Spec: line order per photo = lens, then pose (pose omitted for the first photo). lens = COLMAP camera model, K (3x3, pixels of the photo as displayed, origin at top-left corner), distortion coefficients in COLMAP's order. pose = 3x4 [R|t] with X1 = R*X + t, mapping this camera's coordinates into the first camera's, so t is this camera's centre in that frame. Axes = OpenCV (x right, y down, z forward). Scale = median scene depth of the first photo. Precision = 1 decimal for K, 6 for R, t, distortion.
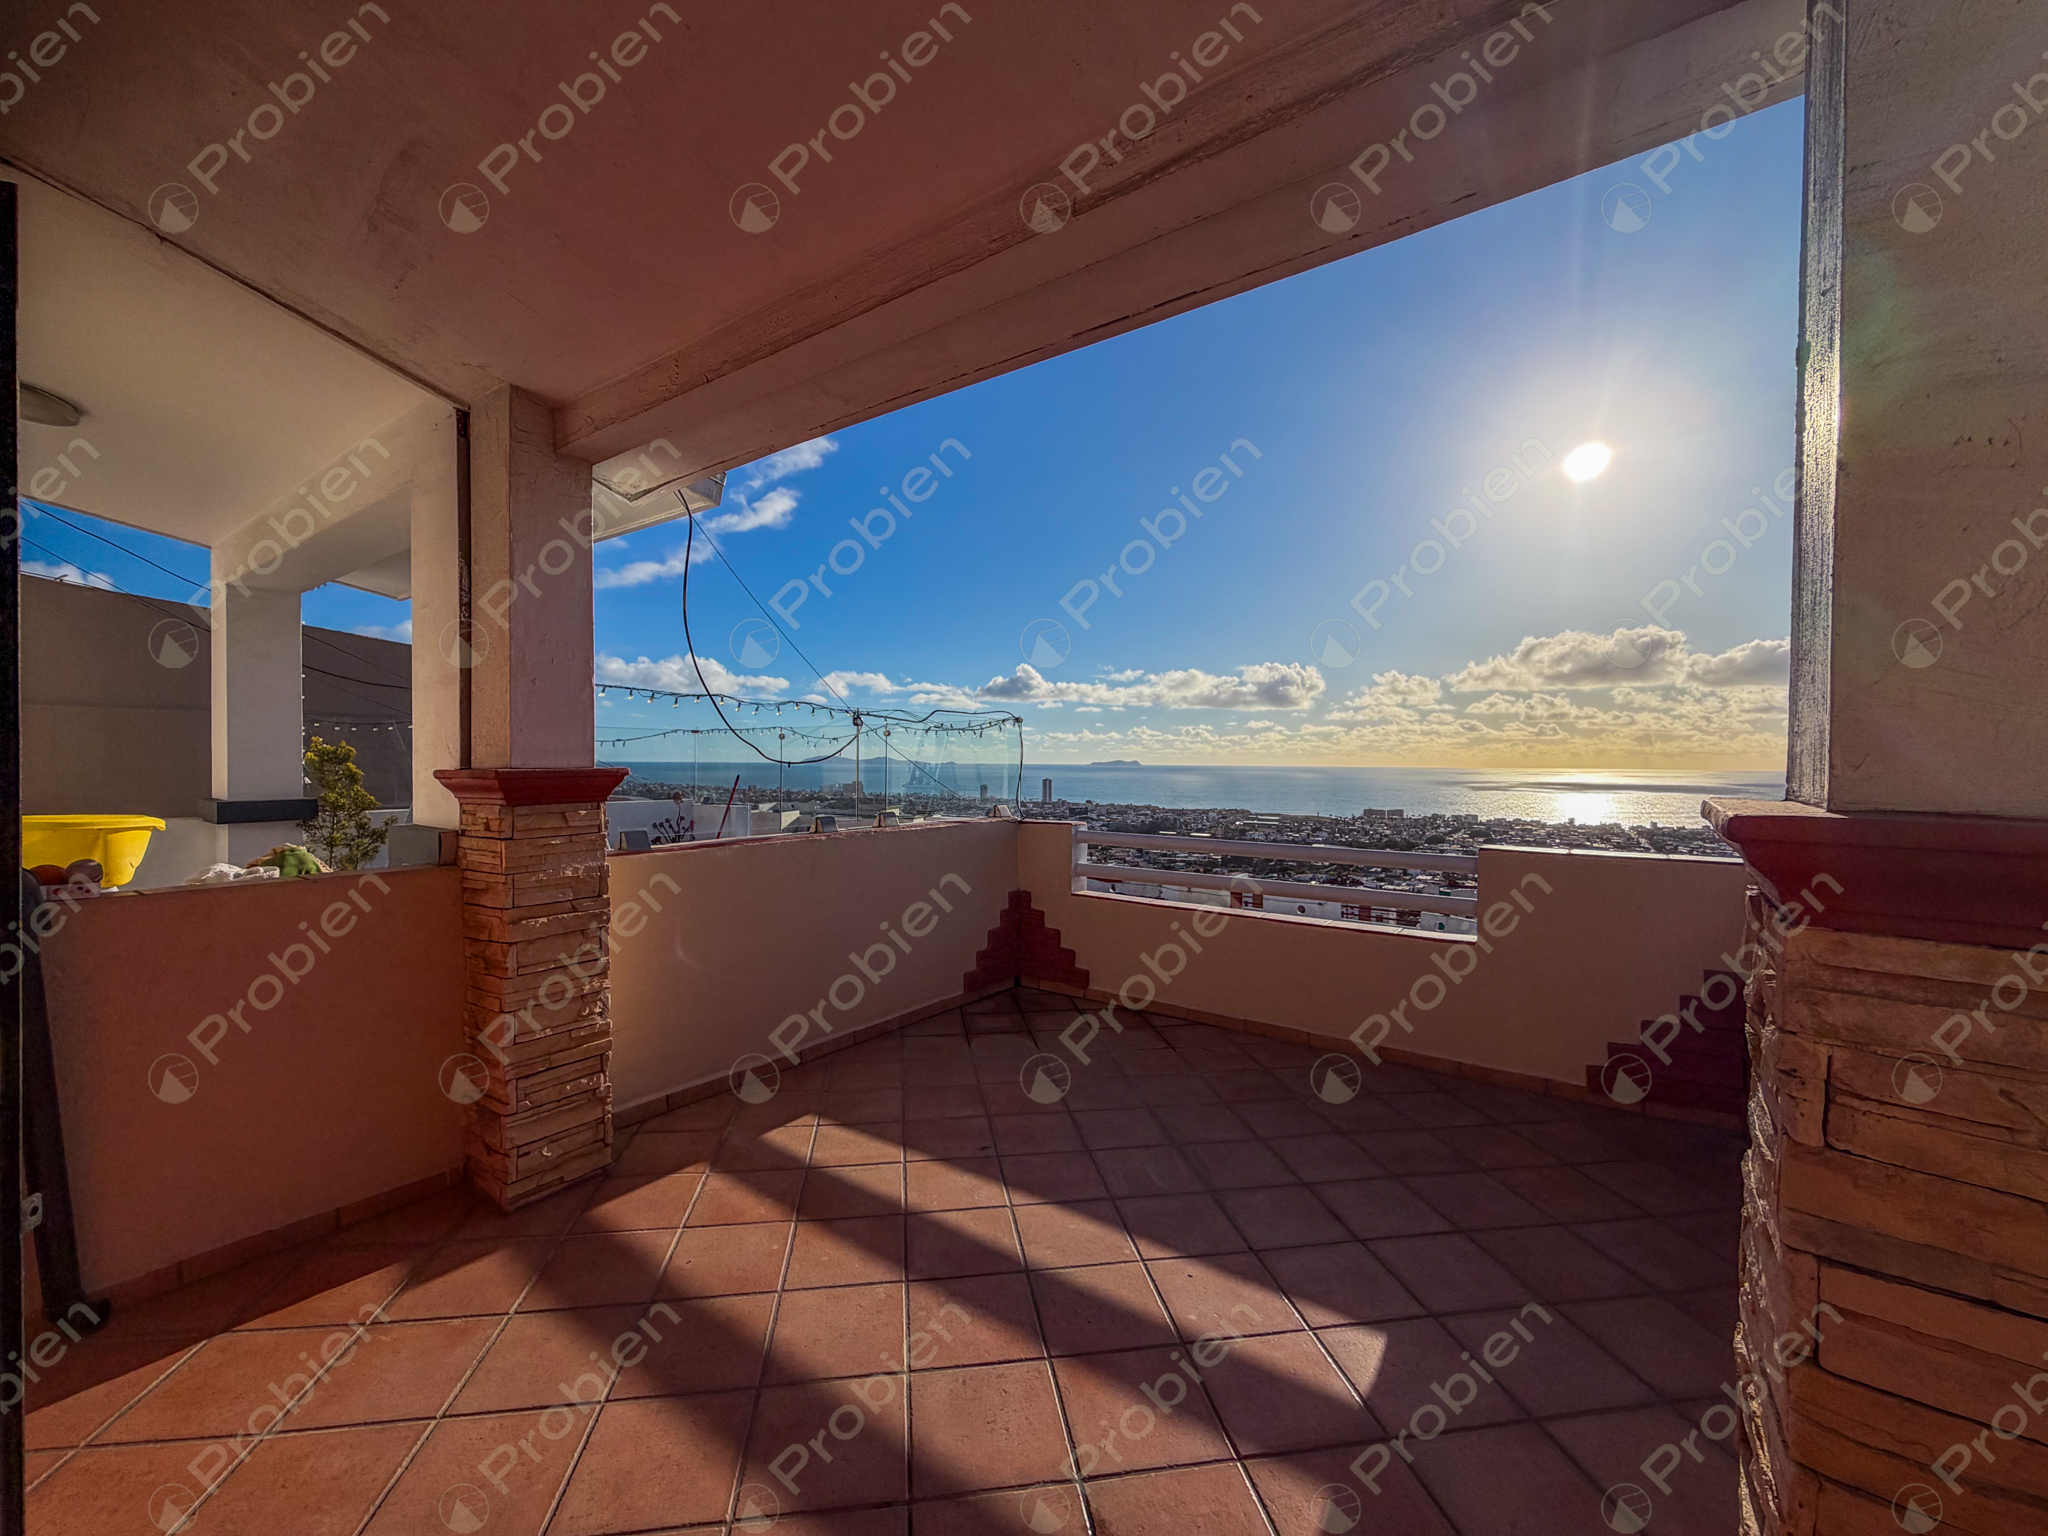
lens RADIAL K [[819.0, 0, 1014.8], [0, 819.0, 773.5], [0, 0, 1]] dist [0.000774, -0.000247]
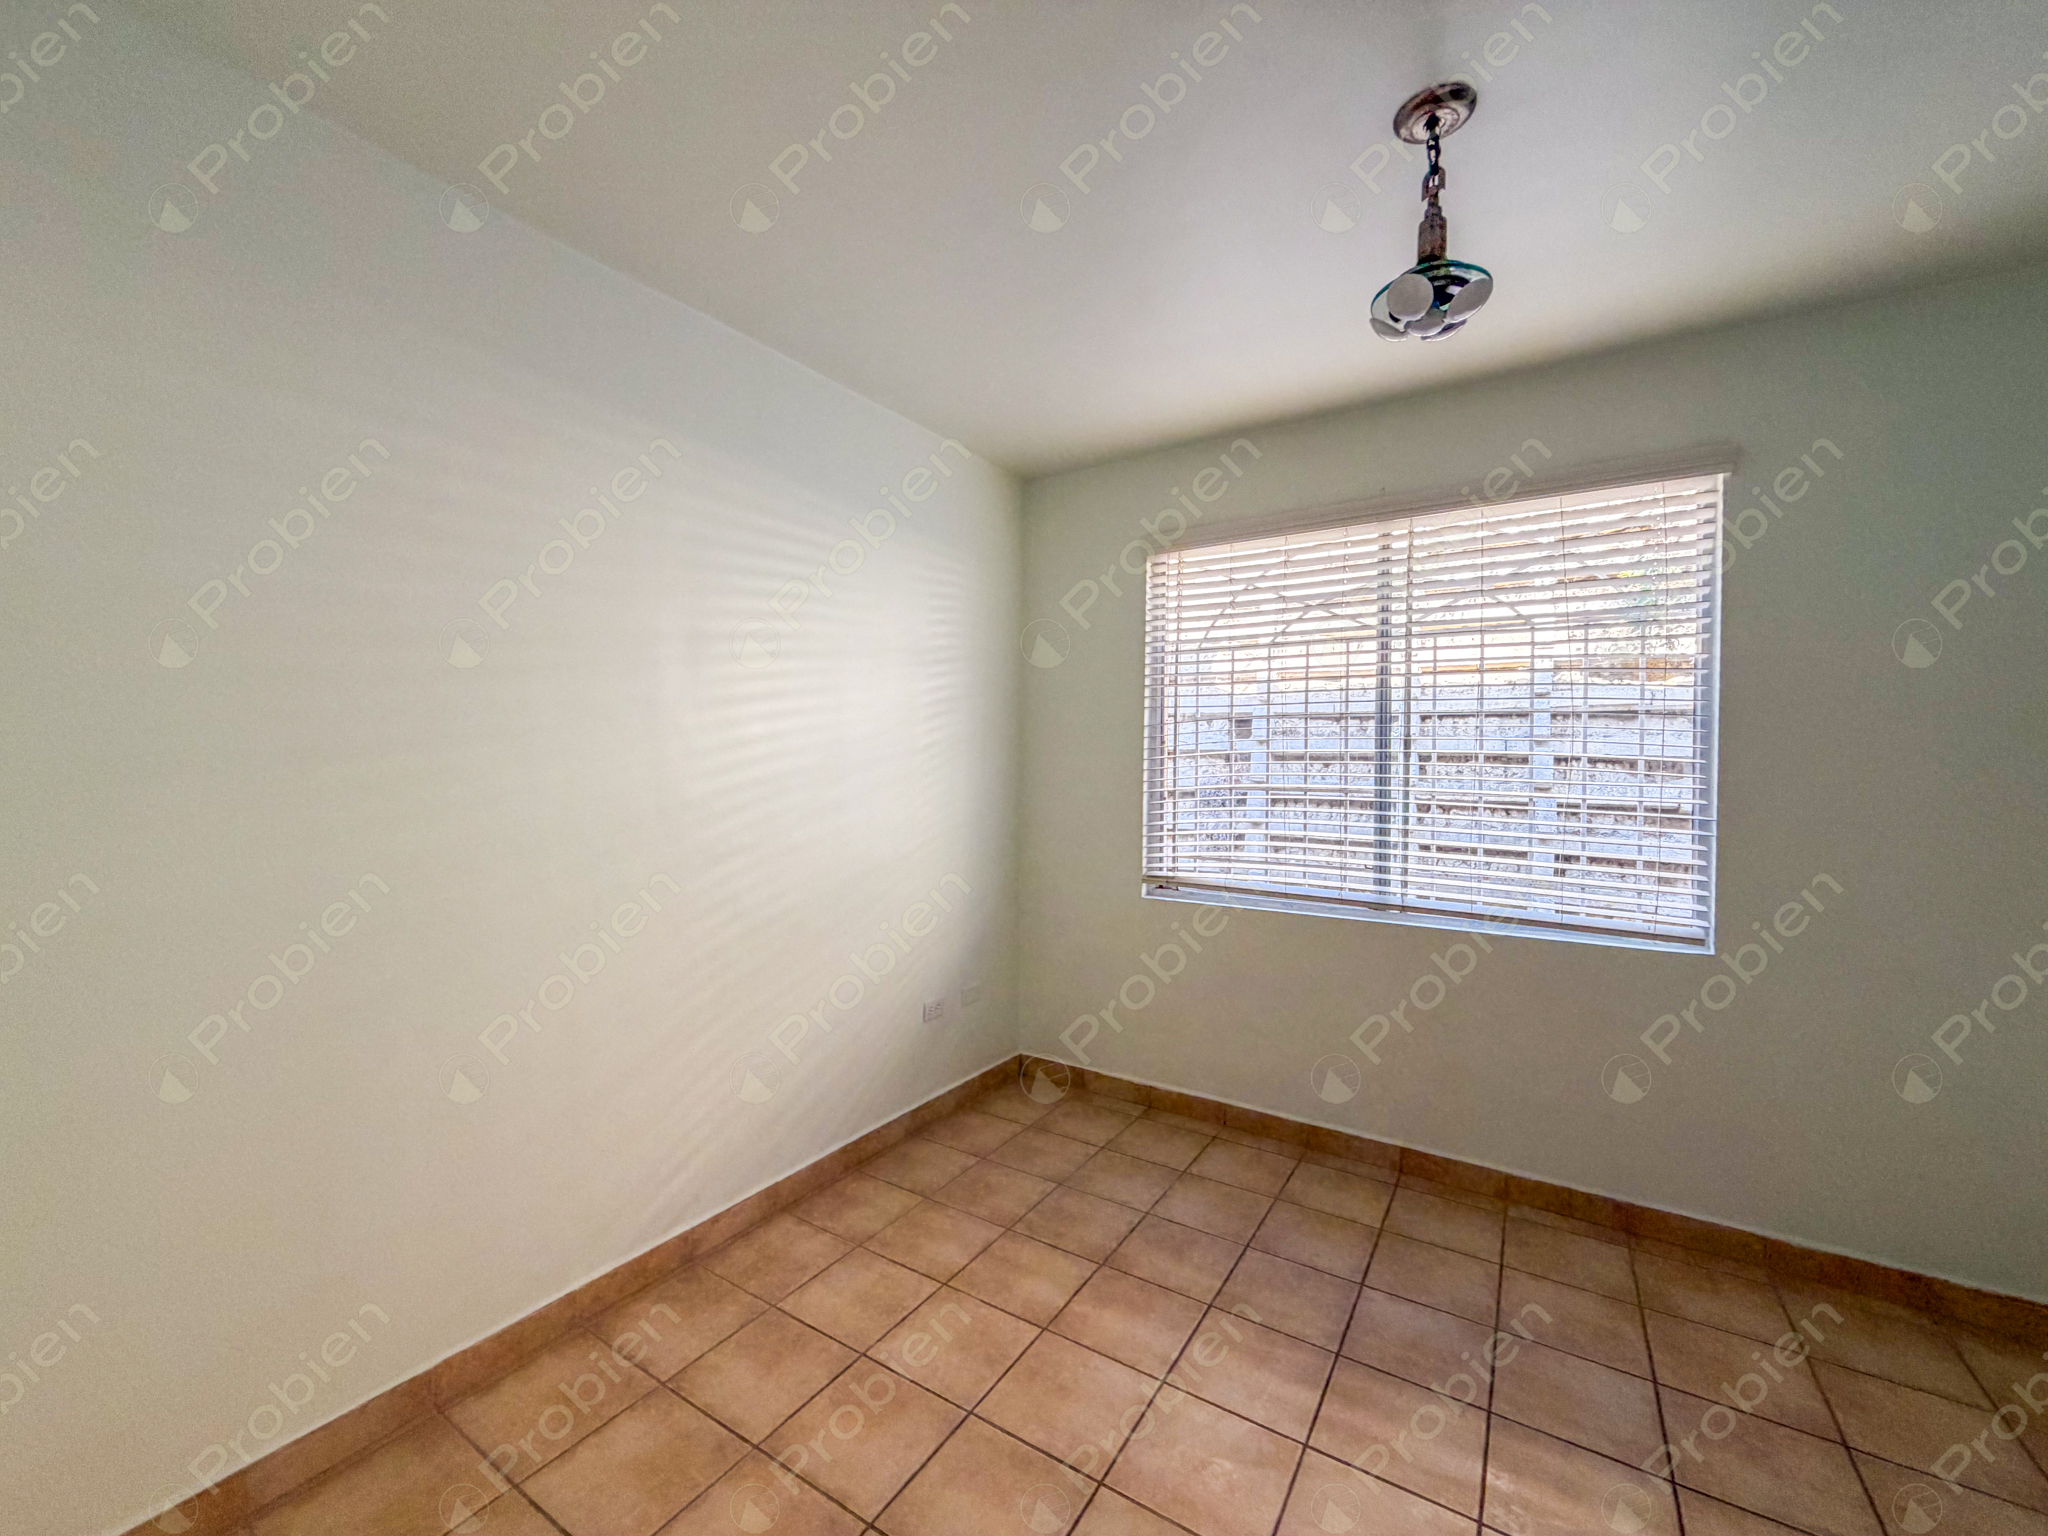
lens RADIAL K [[819.0, 0, 1014.8], [0, 819.0, 773.5], [0, 0, 1]] dist [0.000774, -0.000247]
pose [[1.000000, -0.000060, 0.000145, -0.708869], [0.000060, 1.000000, -0.000069, 0.000012], [-0.000145, 0.000069, 1.000000, 0.000371]]
